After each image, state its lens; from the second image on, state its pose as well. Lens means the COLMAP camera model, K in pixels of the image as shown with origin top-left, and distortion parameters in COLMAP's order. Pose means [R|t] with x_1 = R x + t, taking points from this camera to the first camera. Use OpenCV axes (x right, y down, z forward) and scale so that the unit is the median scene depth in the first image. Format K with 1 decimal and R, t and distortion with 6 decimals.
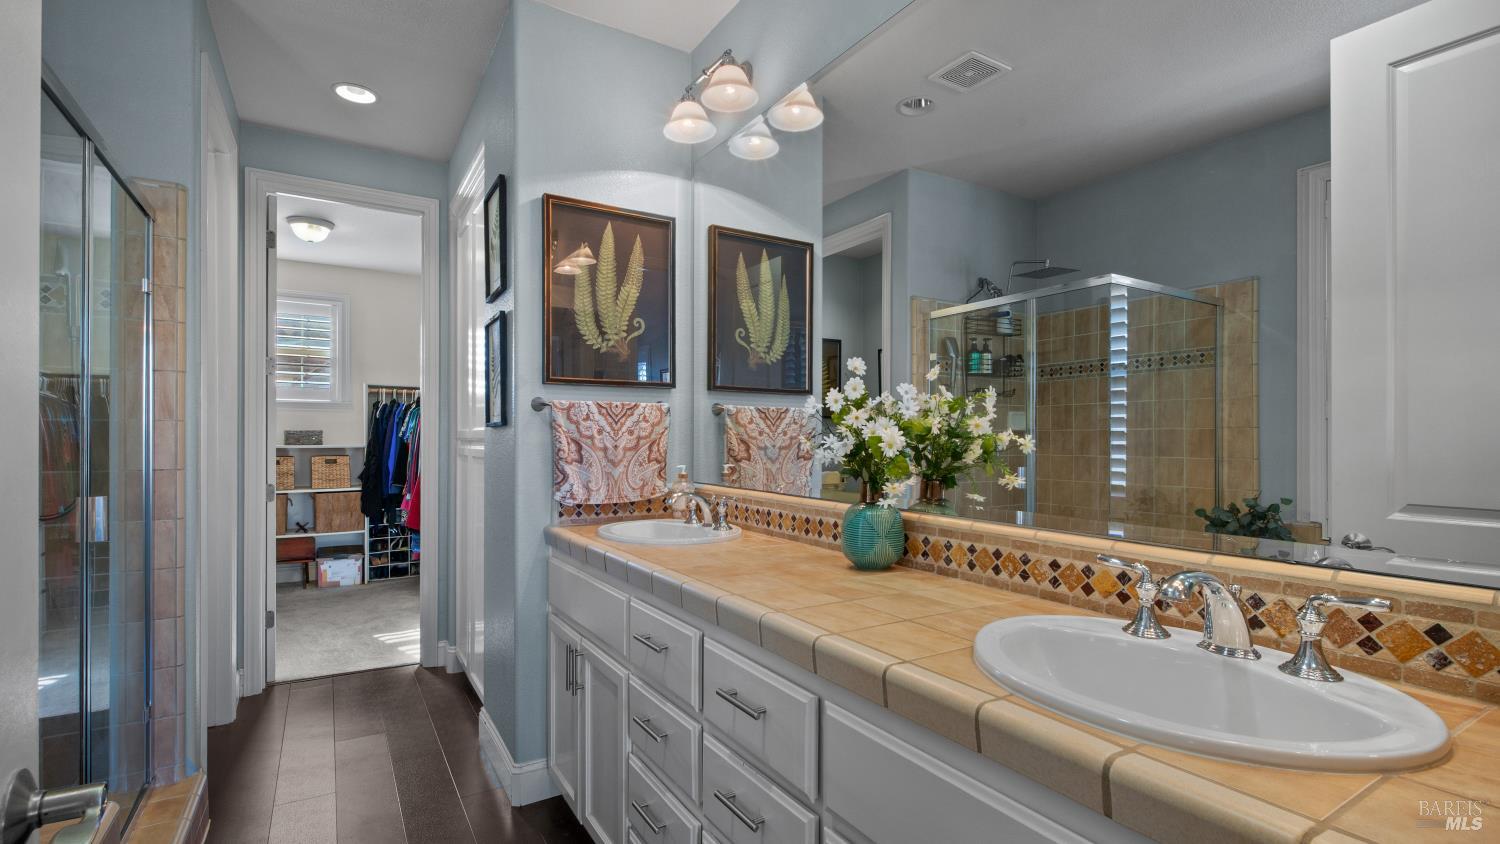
lens RADIAL K [[678.1, 0, 736.5], [0, 678.1, 435.2], [0, 0, 1]] dist [0.013137, -0.009254]
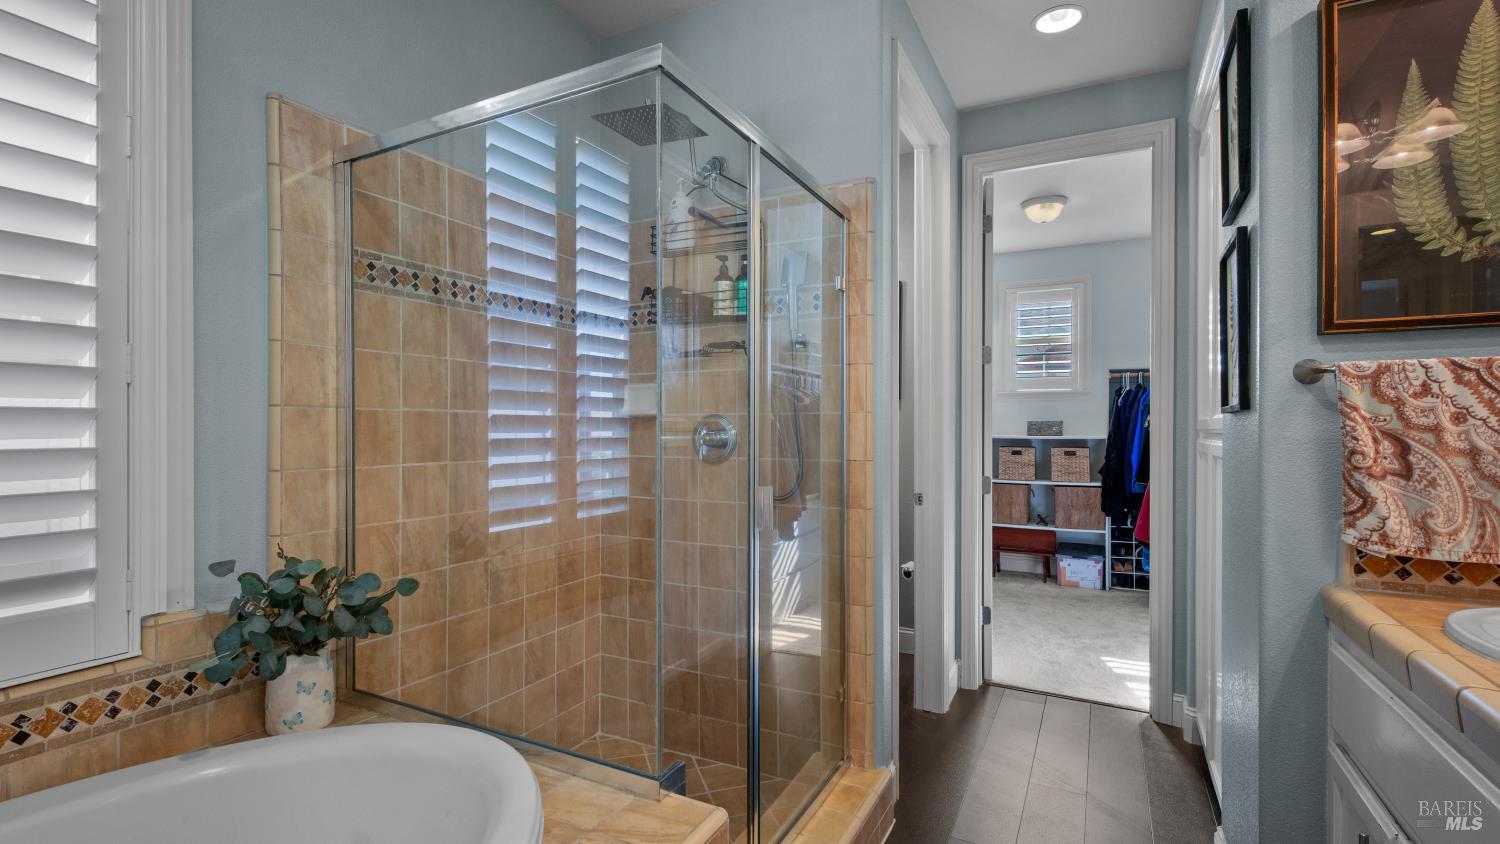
lens RADIAL K [[678.1, 0, 751.0], [0, 678.1, 432.2], [0, 0, 1]] dist [0.013137, -0.009254]
pose [[0.518371, 0.004815, -0.855142, -0.023023], [0.003974, 0.999960, 0.008039, -0.000428], [0.855147, -0.007565, 0.518331, 0.158458]]
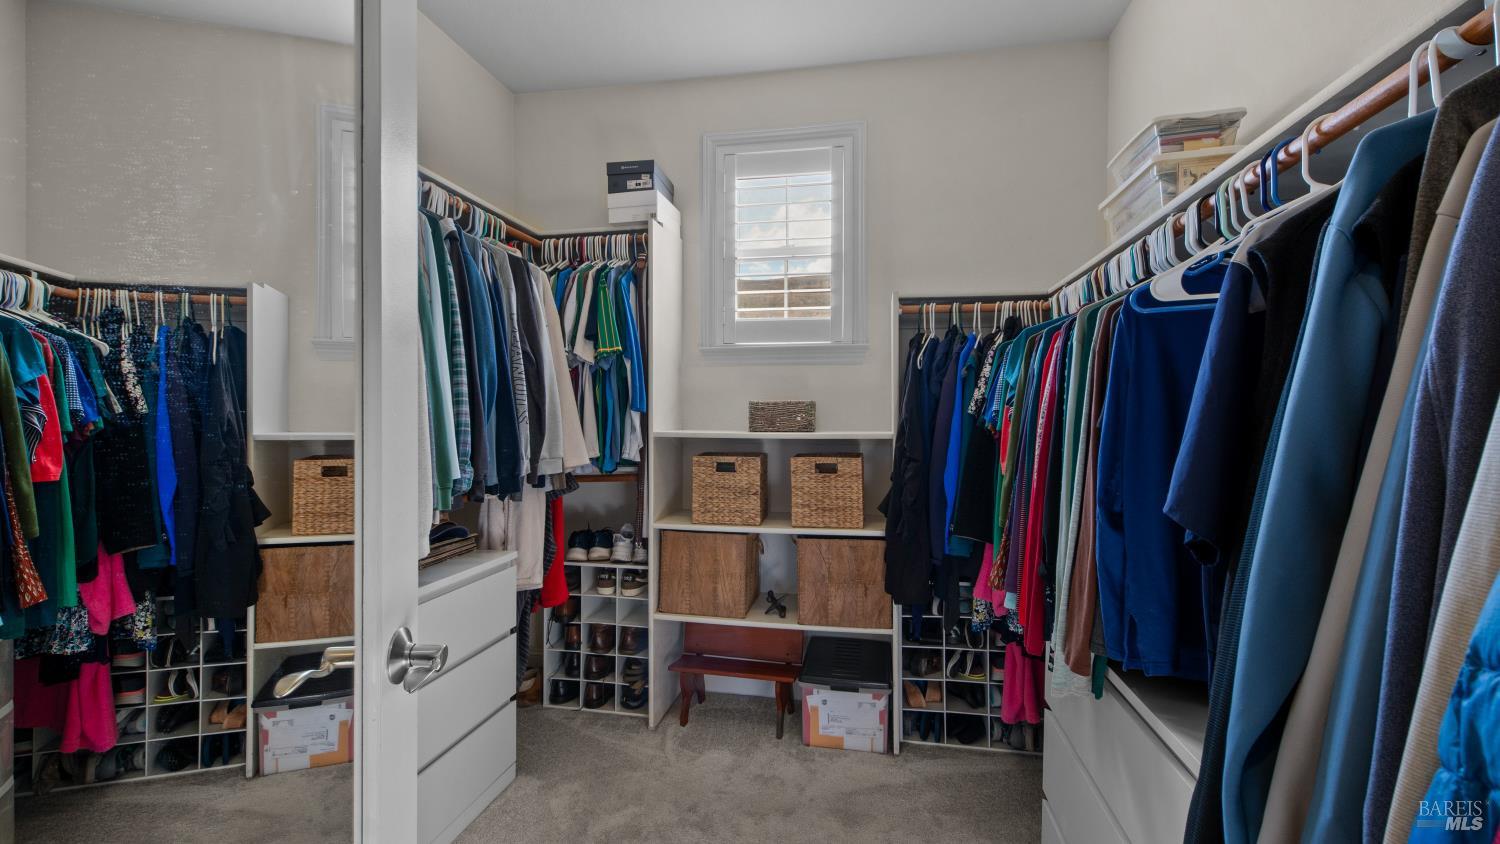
lens RADIAL K [[678.1, 0, 750.7], [0, 678.1, 419.2], [0, 0, 1]] dist [0.013137, -0.009254]
pose [[0.740350, 0.000368, -0.672222, -0.391081], [0.002107, 0.999994, 0.002868, 0.004528], [0.672219, -0.003540, 0.740344, 0.750970]]
